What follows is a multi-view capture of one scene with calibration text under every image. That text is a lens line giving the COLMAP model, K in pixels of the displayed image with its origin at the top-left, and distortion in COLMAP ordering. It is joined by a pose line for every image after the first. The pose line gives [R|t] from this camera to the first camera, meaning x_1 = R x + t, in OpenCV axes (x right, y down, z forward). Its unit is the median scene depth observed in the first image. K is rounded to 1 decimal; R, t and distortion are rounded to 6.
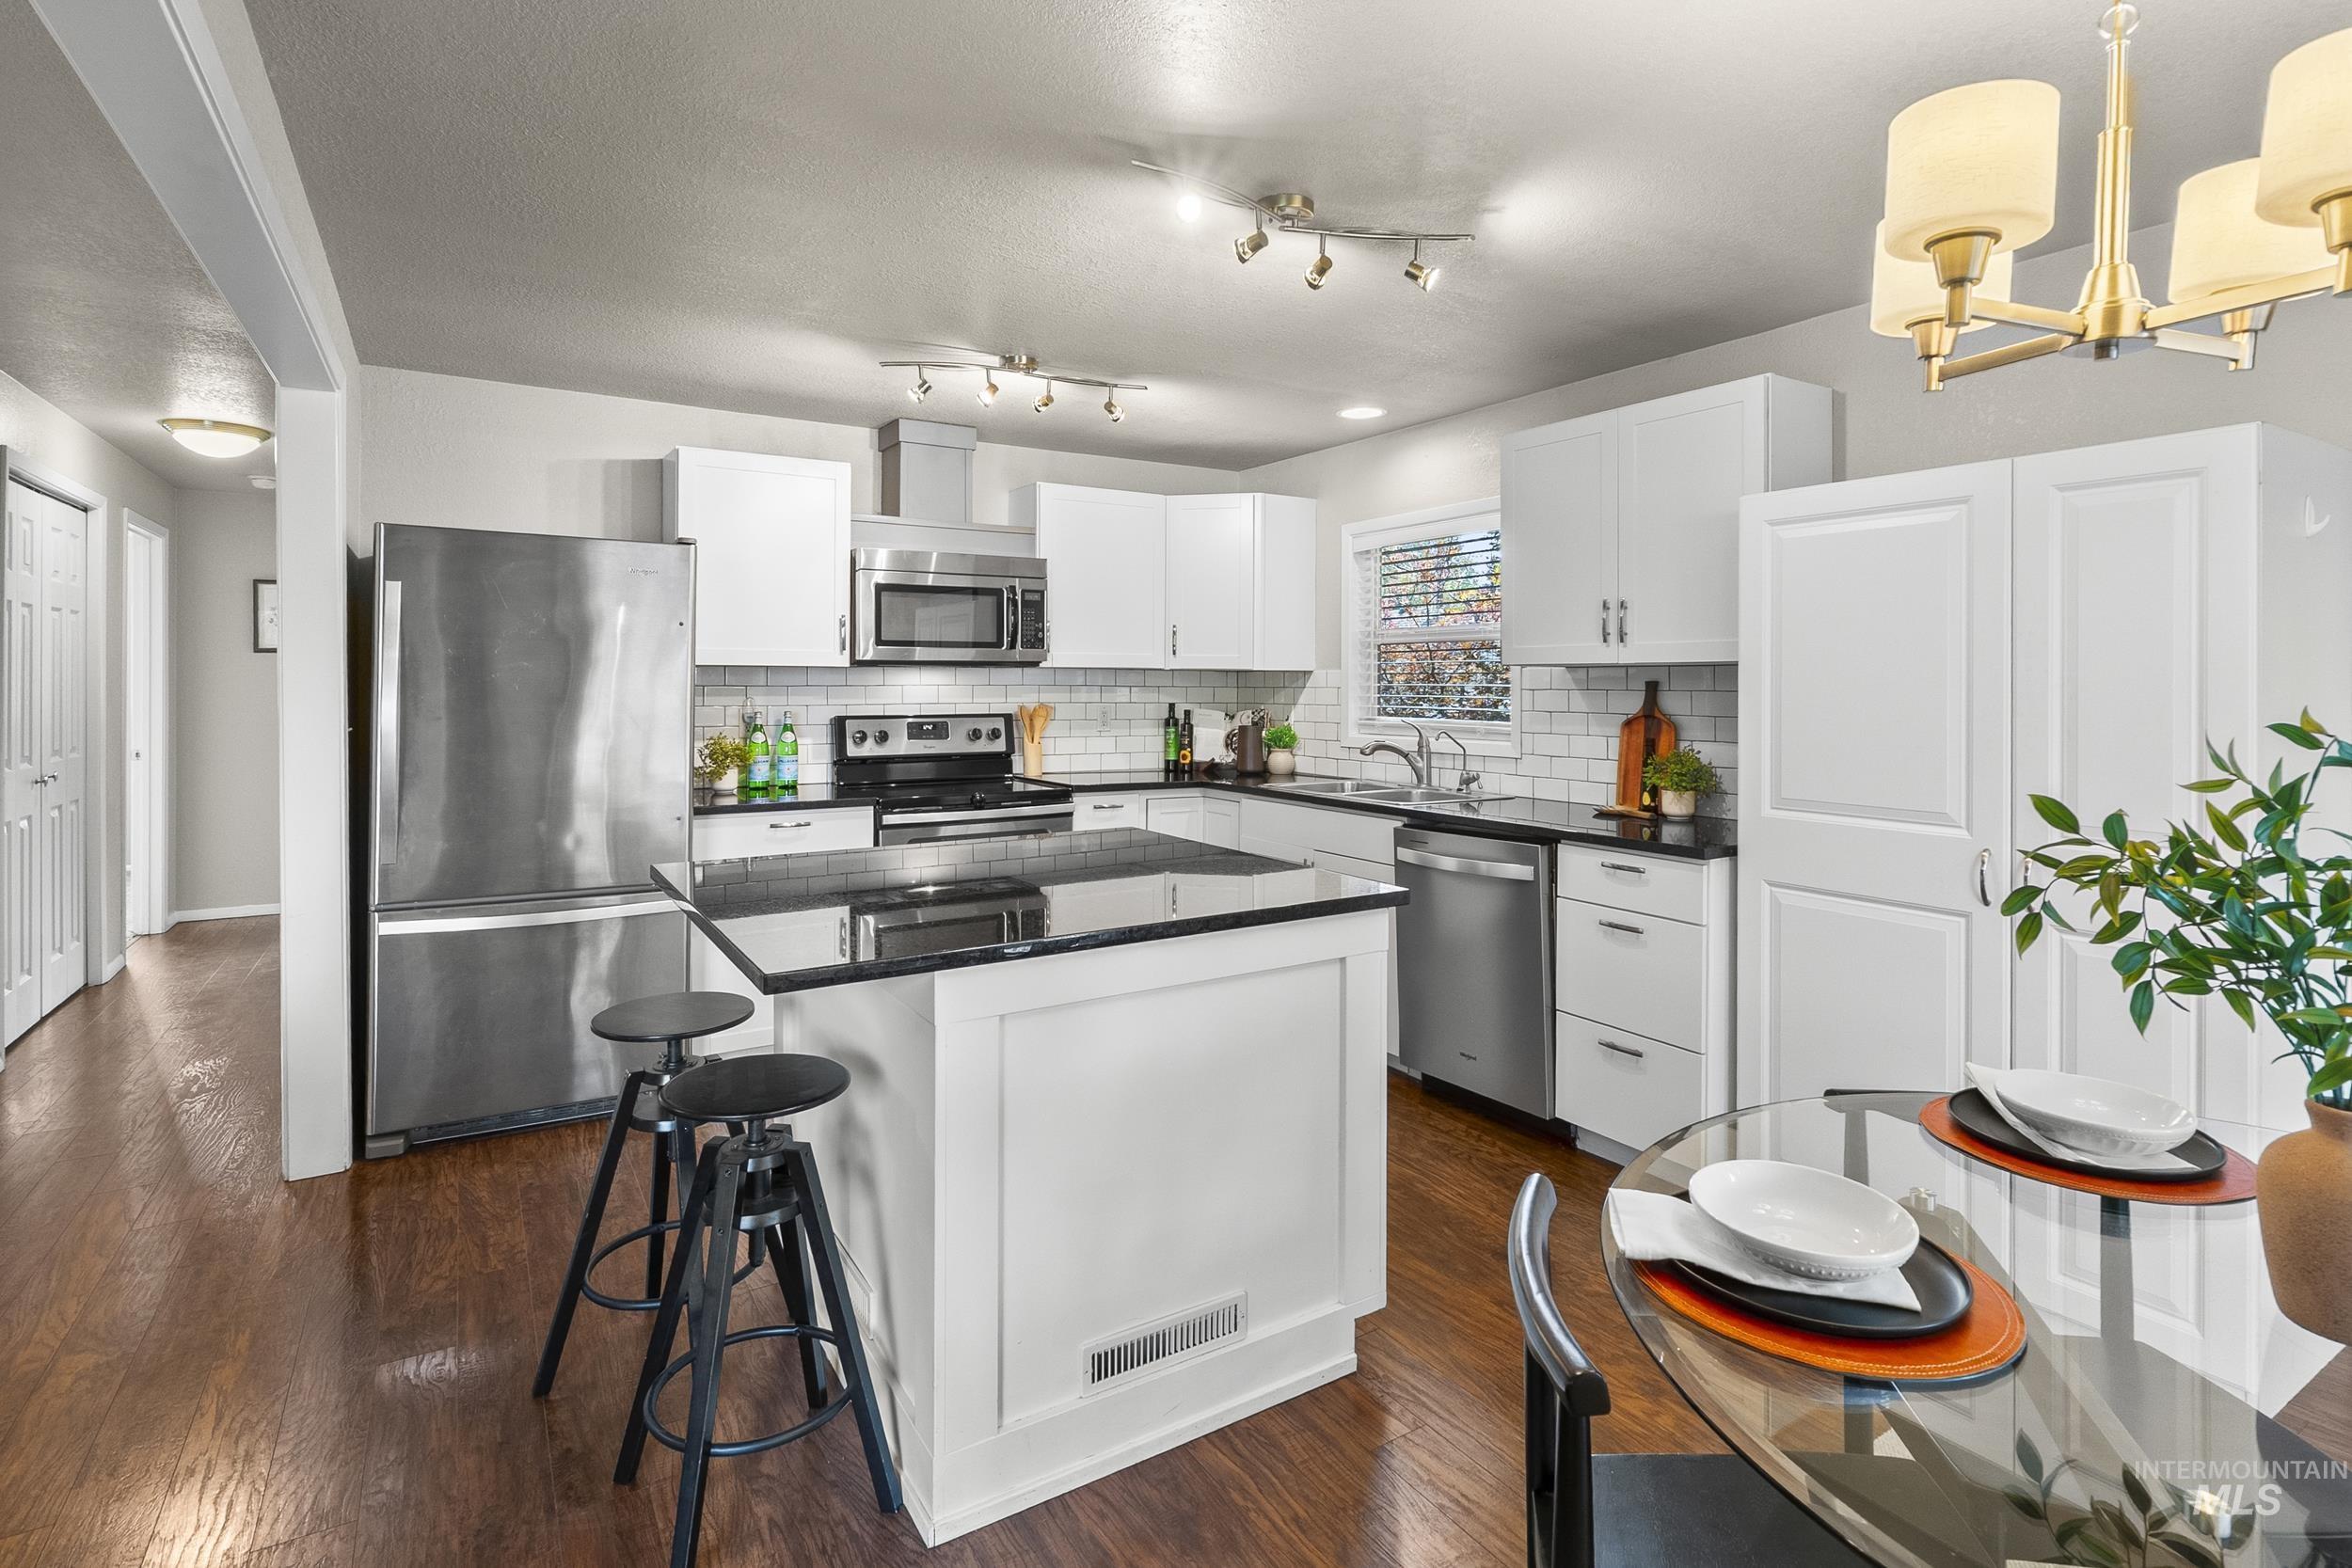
lens RADIAL K [[1132.0, 0, 1180.3], [0, 1132.0, 682.1], [0, 0, 1]] dist [-0.001264, 0.000122]
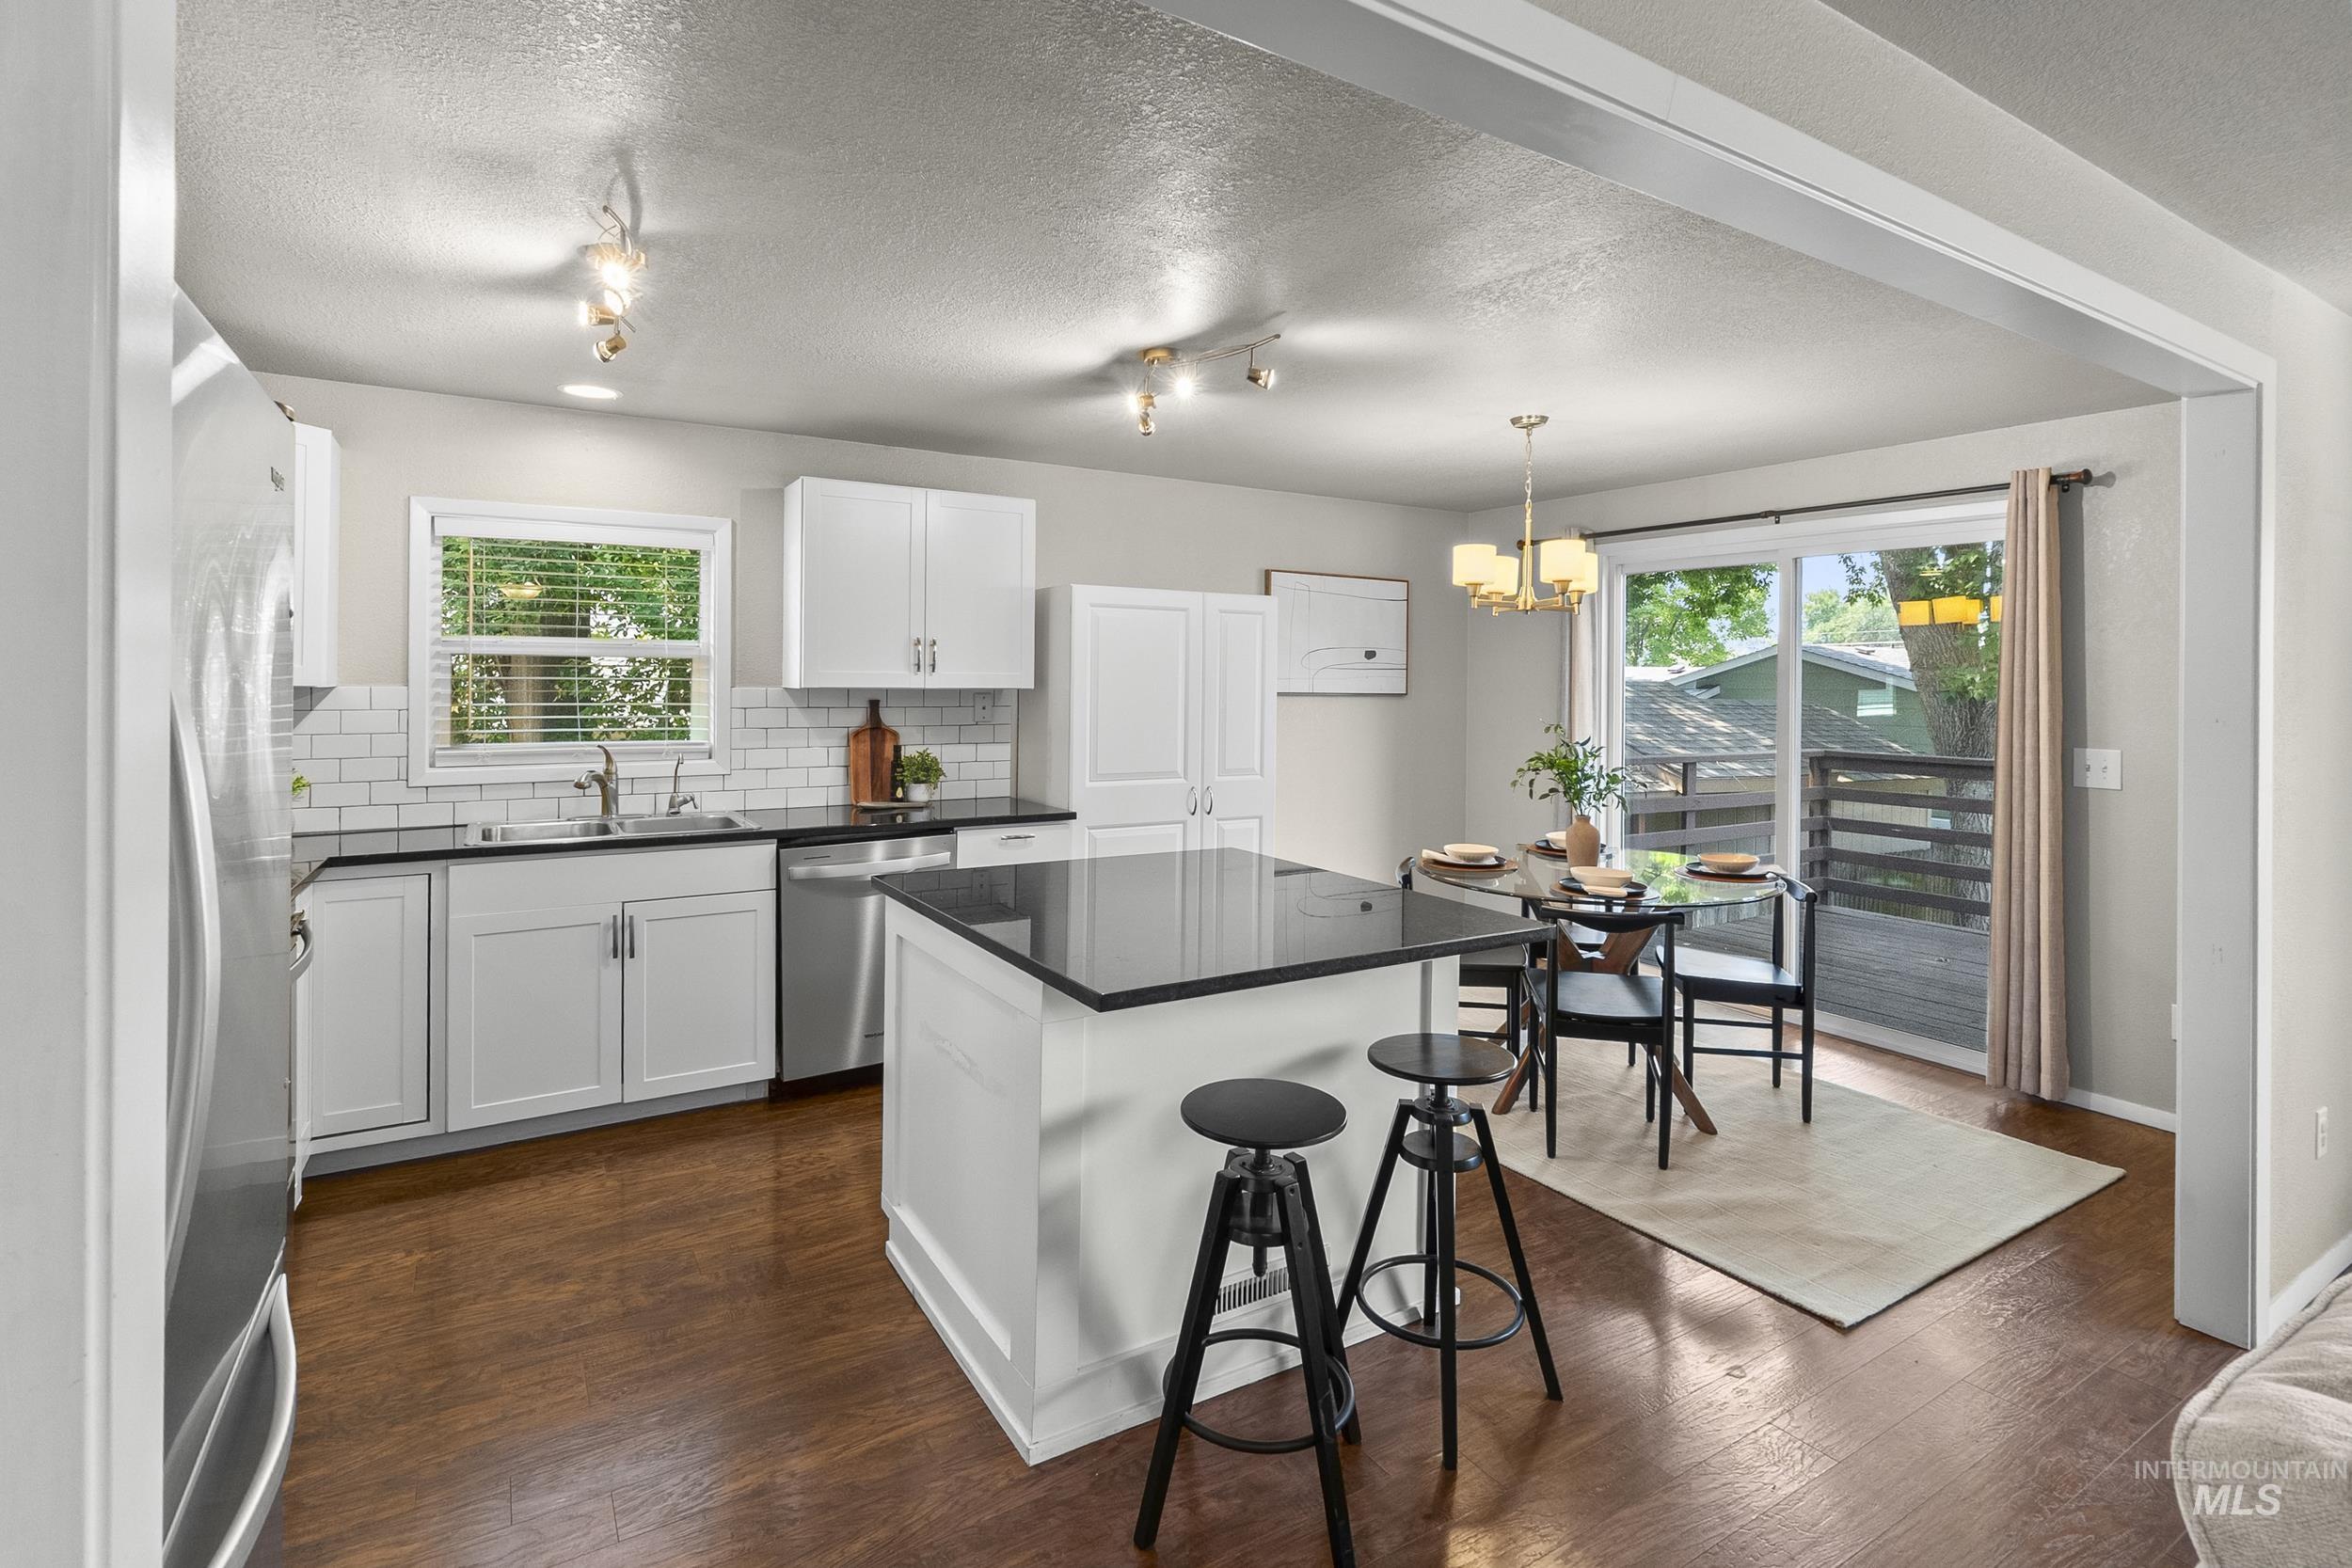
lens RADIAL K [[1132.0, 0, 1180.3], [0, 1132.0, 682.1], [0, 0, 1]] dist [-0.001264, 0.000122]
pose [[0.007192, -0.005975, 0.999956, -0.752970], [-0.010460, 0.999927, 0.006050, -0.028732], [-0.999919, -0.010503, 0.007129, 0.590621]]
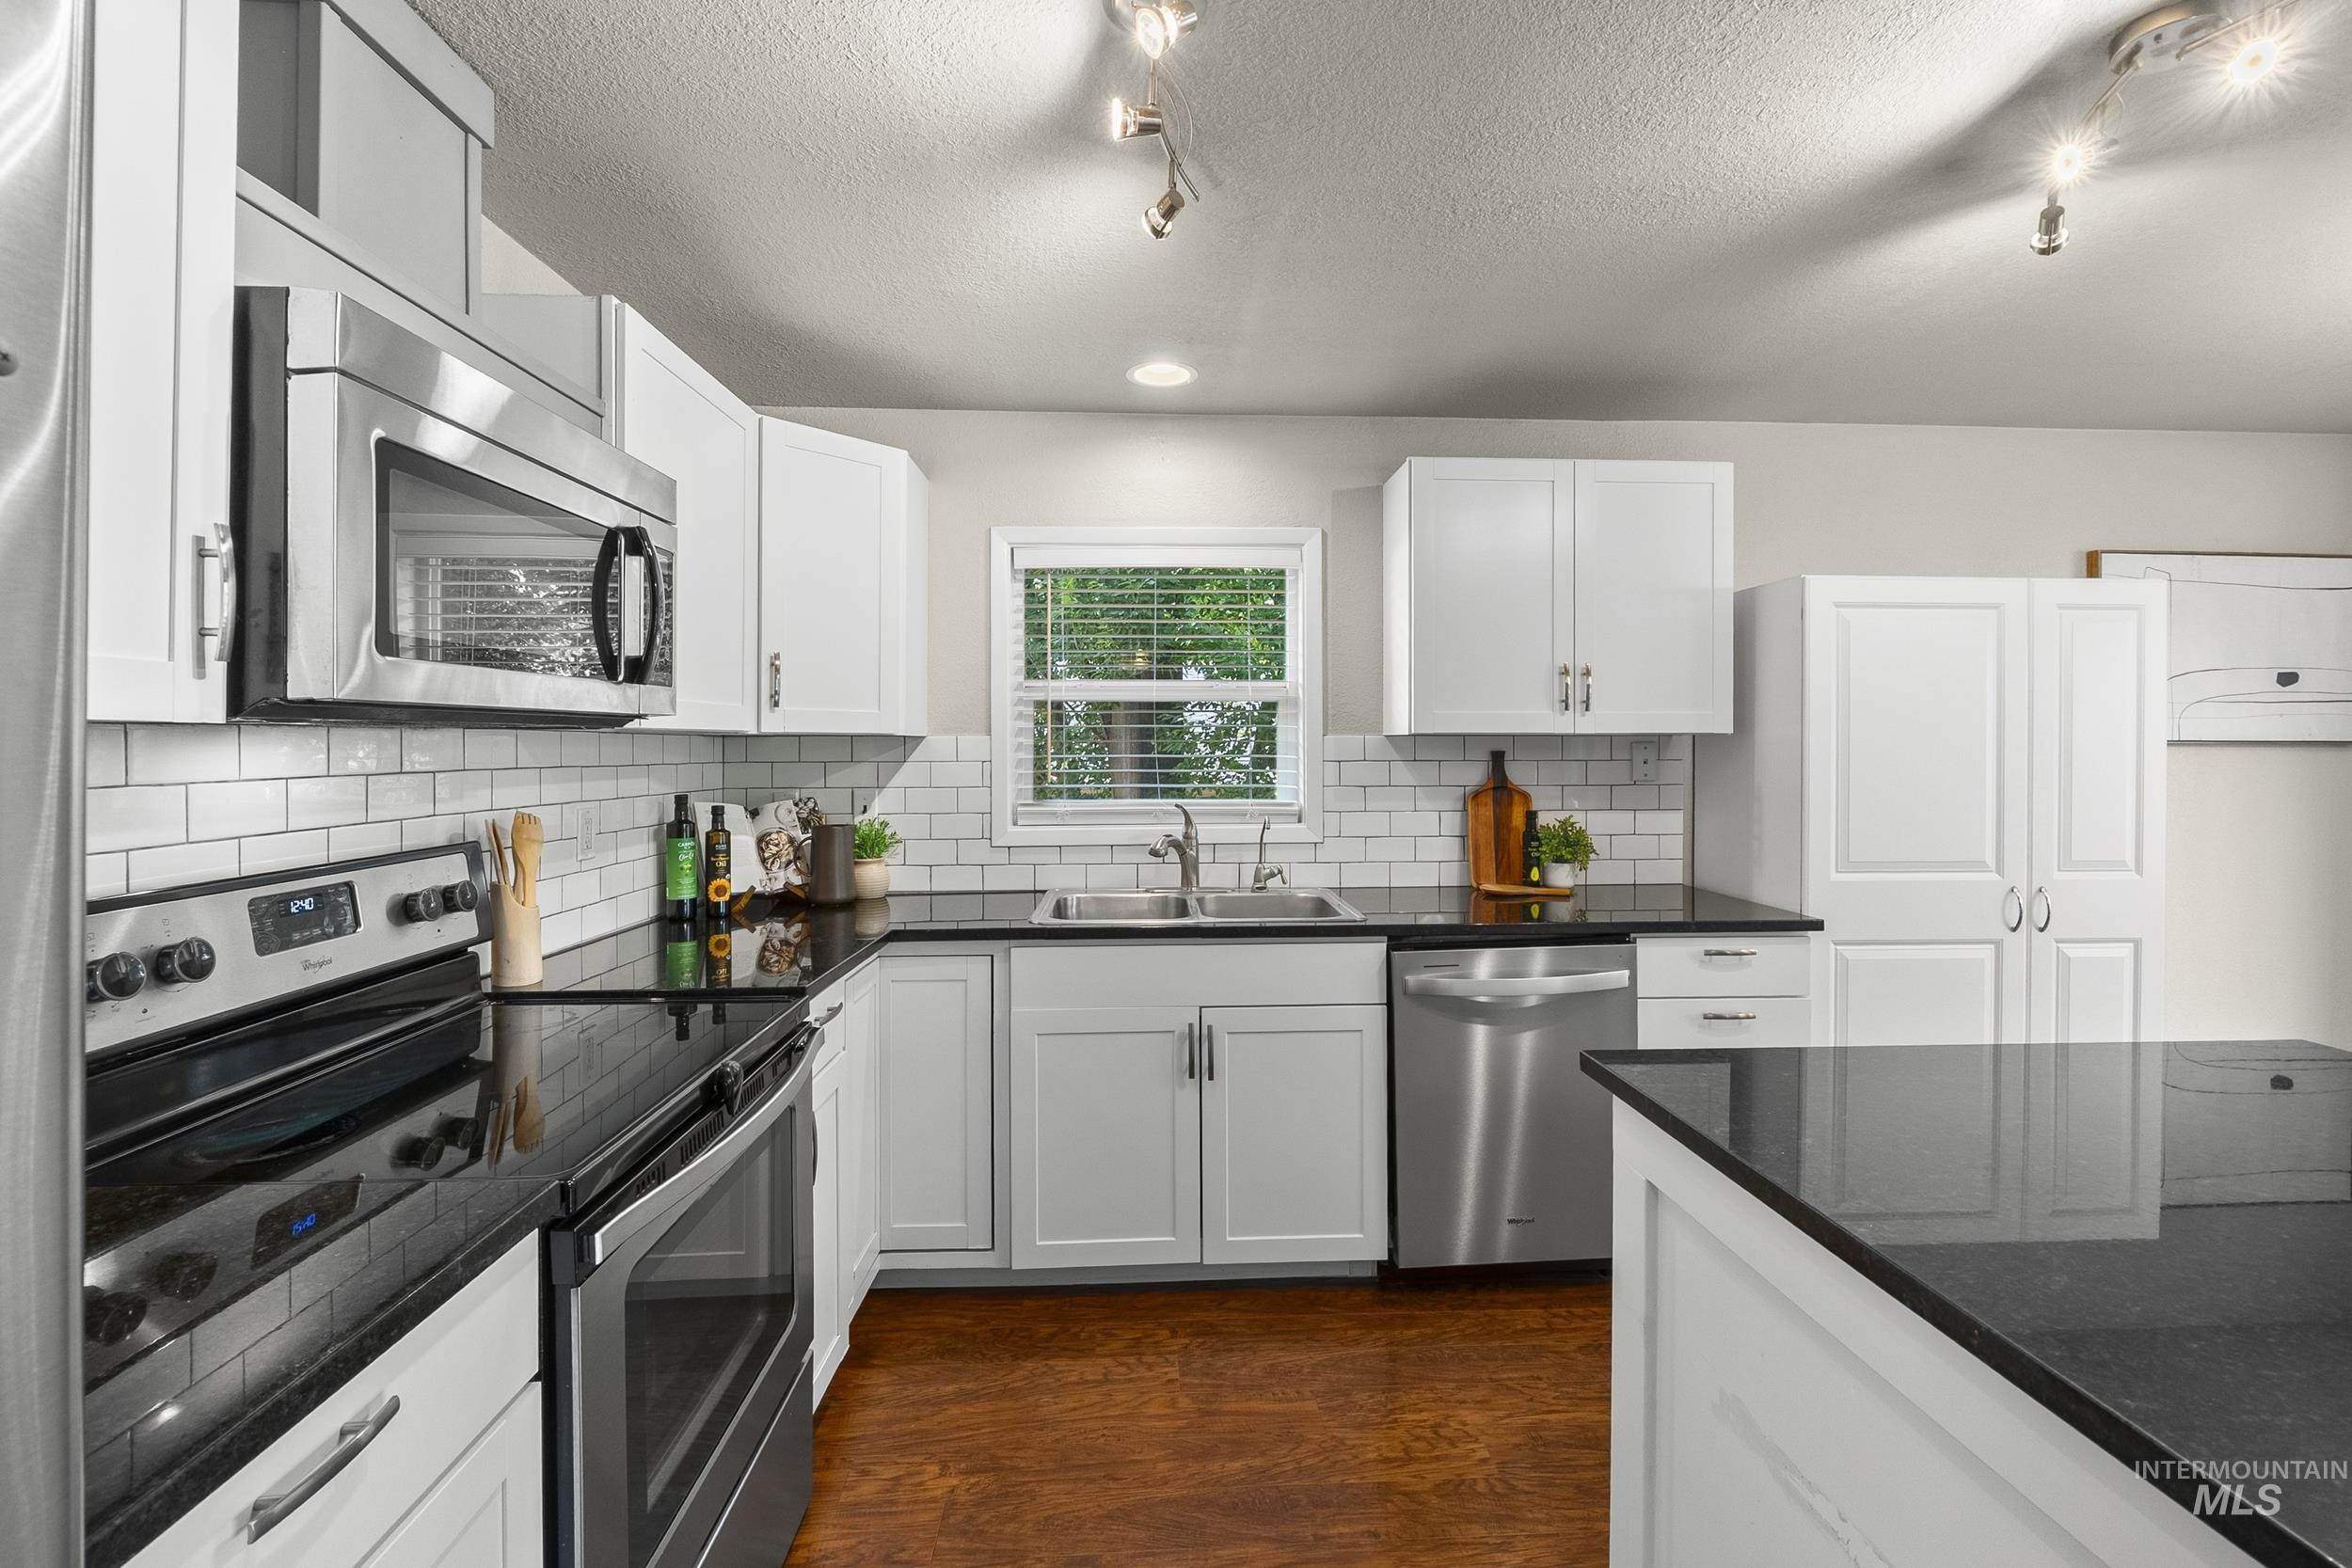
lens RADIAL K [[1009.4, 0, 1184.1], [0, 1009.4, 744.1], [0, 0, 1]] dist [-0.002148, -0.000276]
pose [[0.482943, -0.005275, 0.875636, -0.418031], [0.001233, 0.999985, 0.005344, -0.010610], [-0.875651, -0.001501, 0.482942, 0.741103]]
